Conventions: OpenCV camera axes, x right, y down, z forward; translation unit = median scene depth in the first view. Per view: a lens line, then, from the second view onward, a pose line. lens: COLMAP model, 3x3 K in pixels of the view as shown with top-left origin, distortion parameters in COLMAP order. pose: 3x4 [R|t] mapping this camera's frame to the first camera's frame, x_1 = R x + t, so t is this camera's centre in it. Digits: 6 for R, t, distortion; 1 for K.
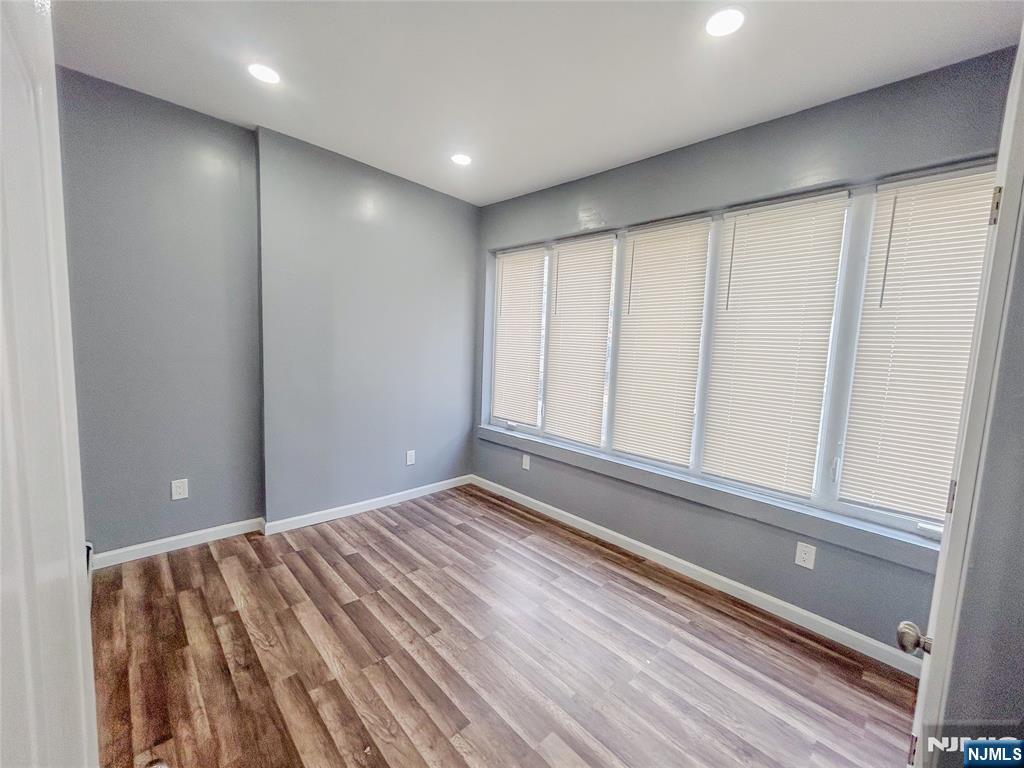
lens RADIAL K [[413.1, 0, 512.0], [0, 413.1, 384.0], [0, 0, 1]] dist [-0.000804, 0.000395]
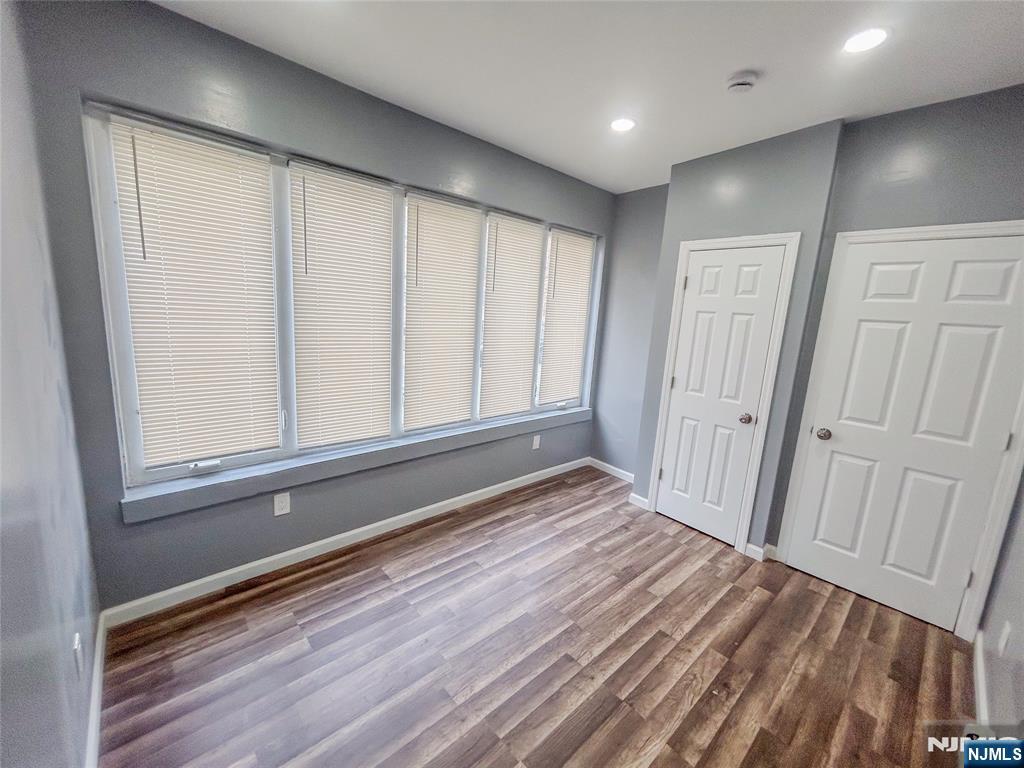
lens RADIAL K [[413.1, 0, 512.0], [0, 413.1, 384.0], [0, 0, 1]] dist [-0.000804, 0.000395]
pose [[0.025565, -0.217937, 0.975628, -0.840752], [0.041280, 0.975345, 0.216792, -0.183051], [-0.998821, 0.034731, 0.033931, 0.944905]]
